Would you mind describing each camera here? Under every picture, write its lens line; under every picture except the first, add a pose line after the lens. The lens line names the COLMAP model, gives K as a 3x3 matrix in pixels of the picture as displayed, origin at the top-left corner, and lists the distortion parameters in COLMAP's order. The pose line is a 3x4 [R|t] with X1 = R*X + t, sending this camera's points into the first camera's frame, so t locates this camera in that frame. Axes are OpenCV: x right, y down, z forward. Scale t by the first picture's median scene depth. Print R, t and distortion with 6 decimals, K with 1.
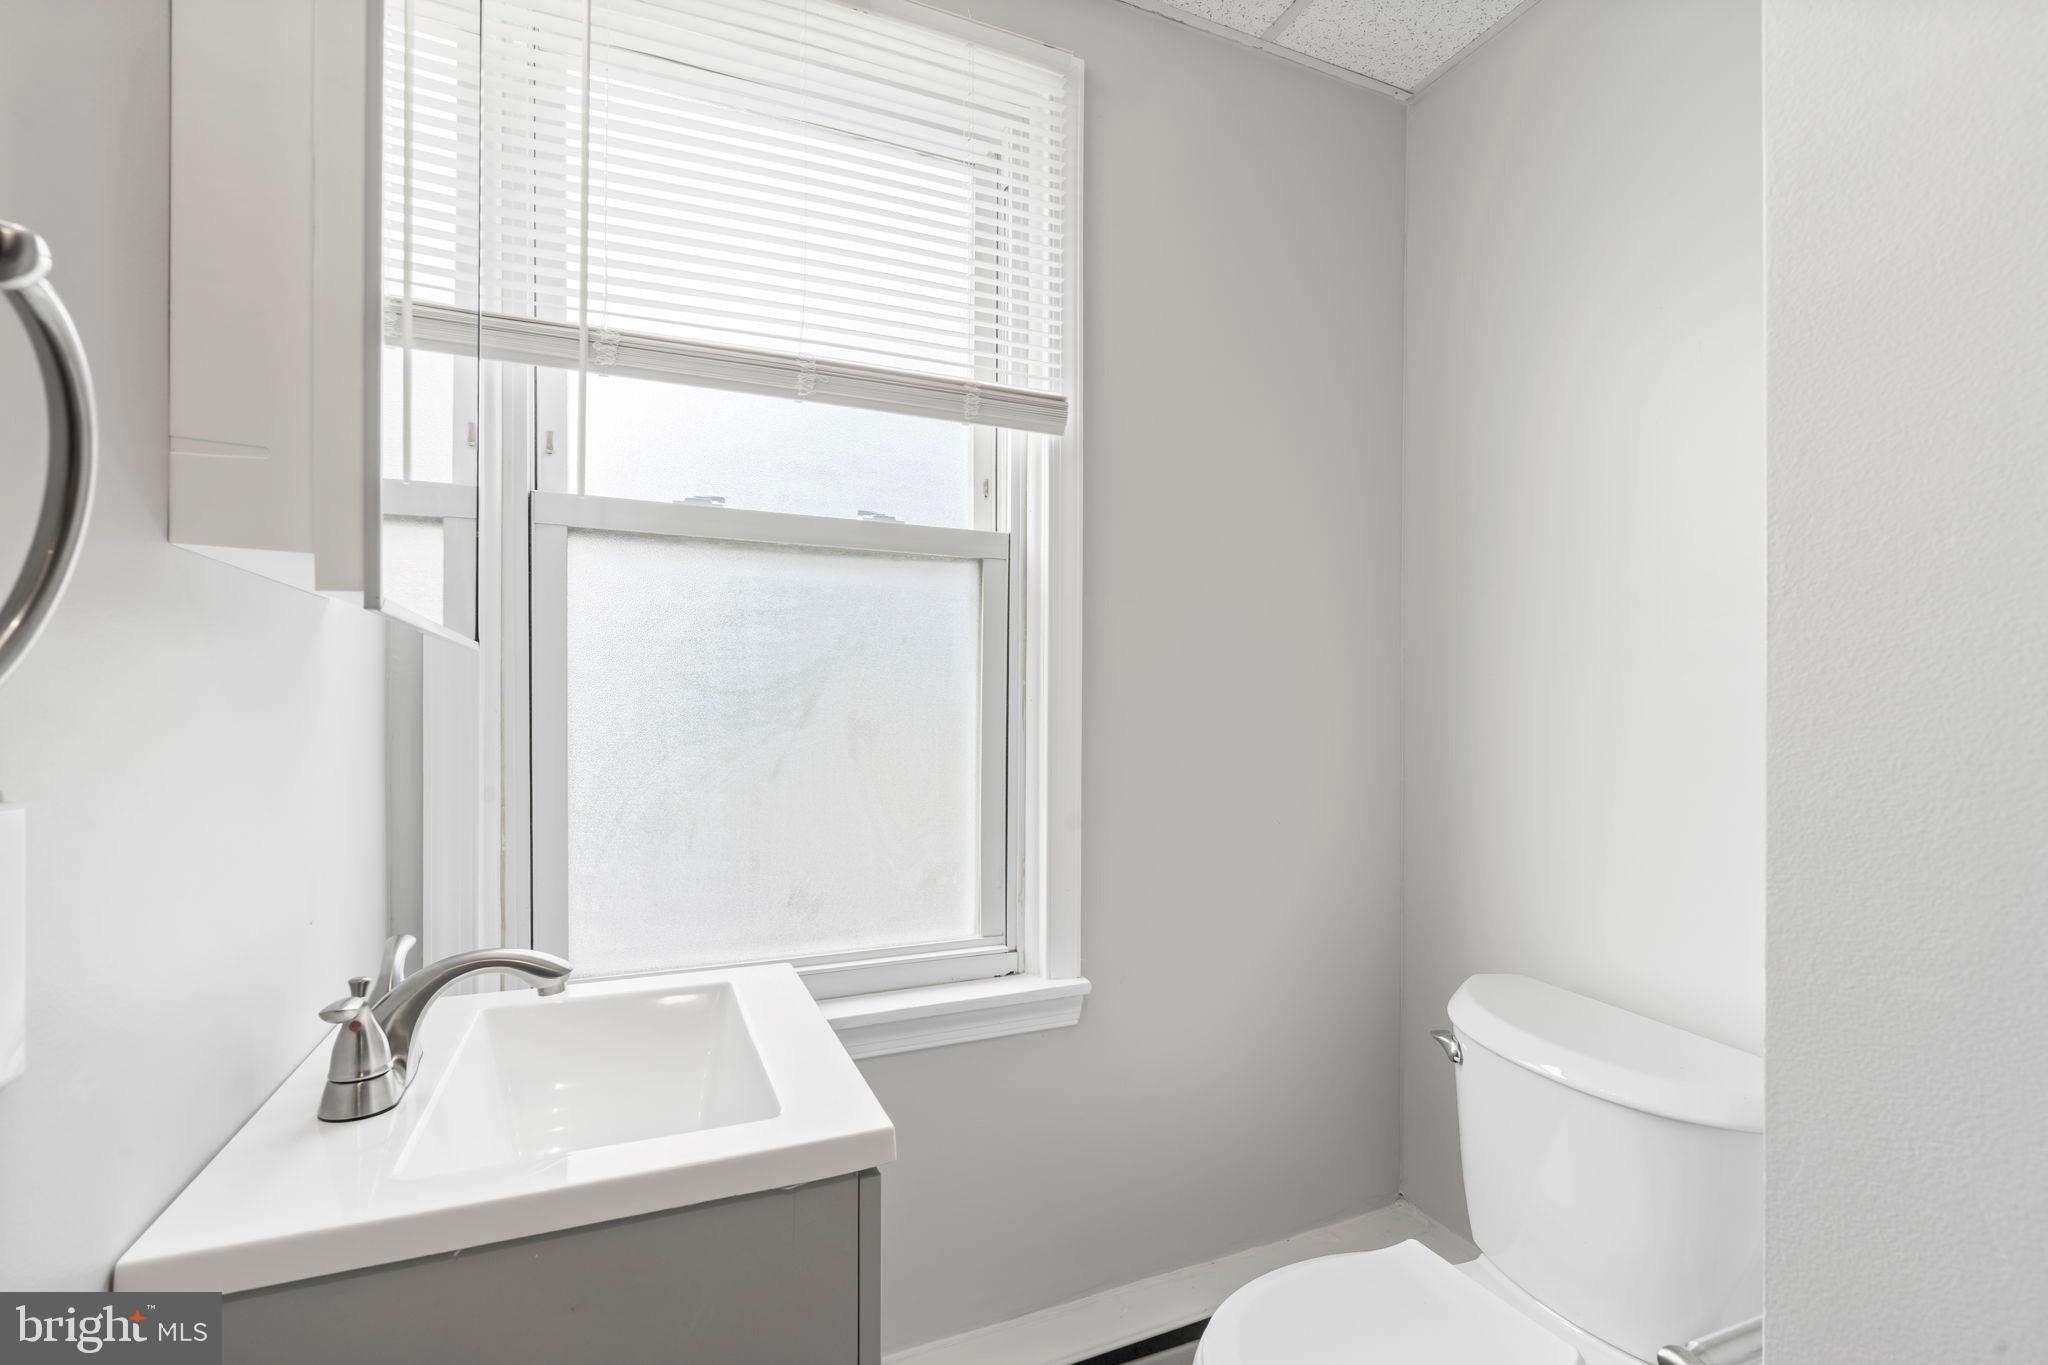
lens RADIAL K [[927.8, 0, 1024.5], [0, 927.8, 691.3], [0, 0, 1]] dist [0.001137, 0.000347]
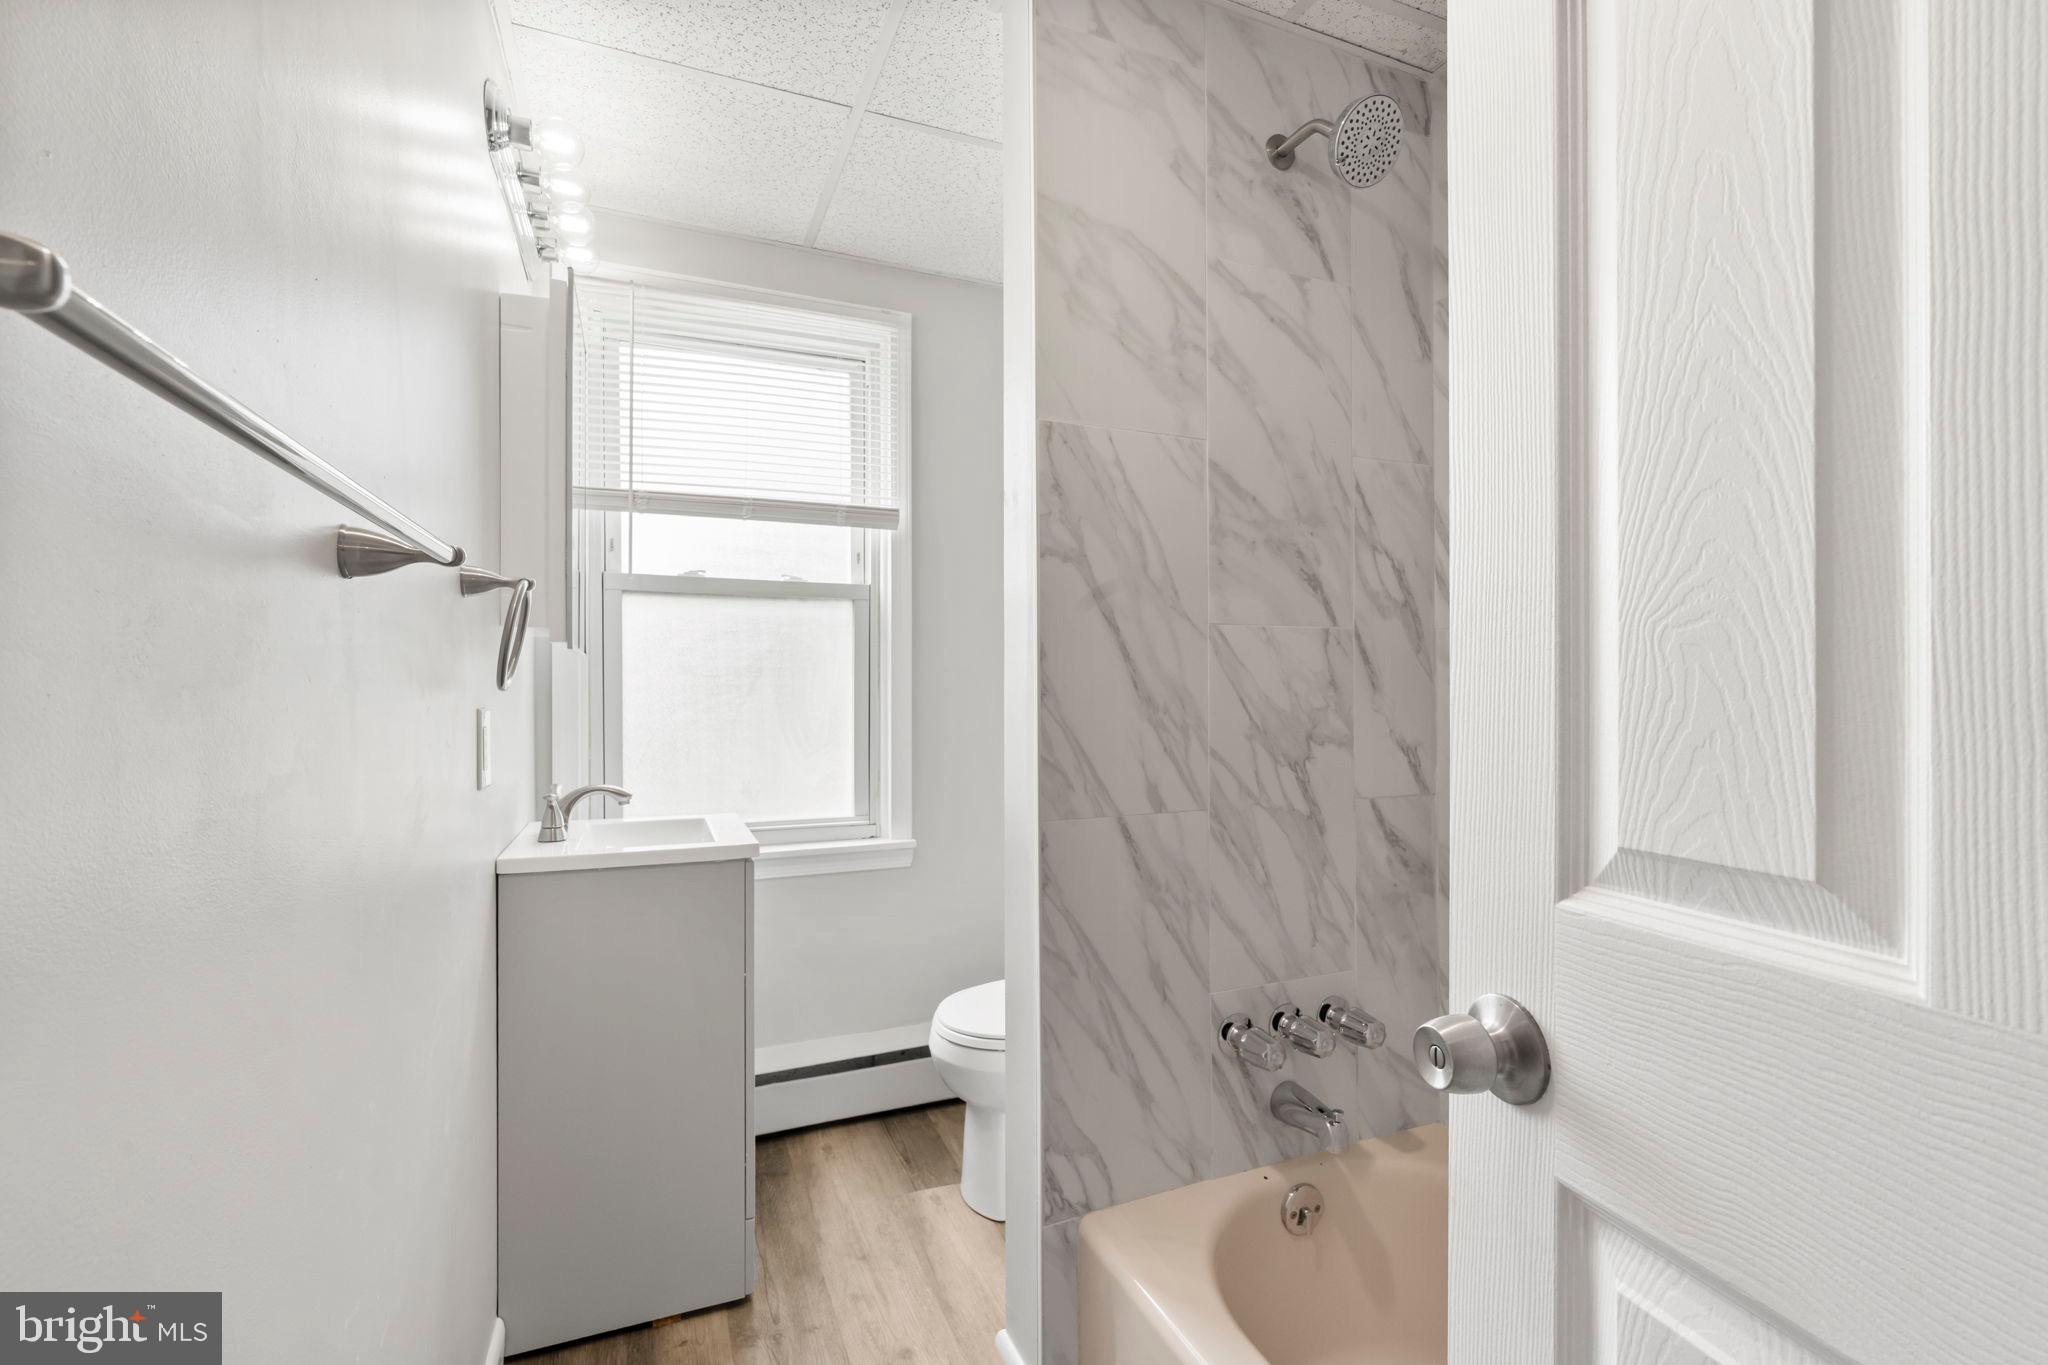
lens RADIAL K [[927.8, 0, 1027.8], [0, 927.8, 677.9], [0, 0, 1]] dist [0.001137, 0.000347]
pose [[0.999726, -0.009179, -0.021553, 0.327365], [0.009133, 0.999956, -0.002209, 0.011367], [0.021572, 0.002012, 0.999765, -0.767148]]
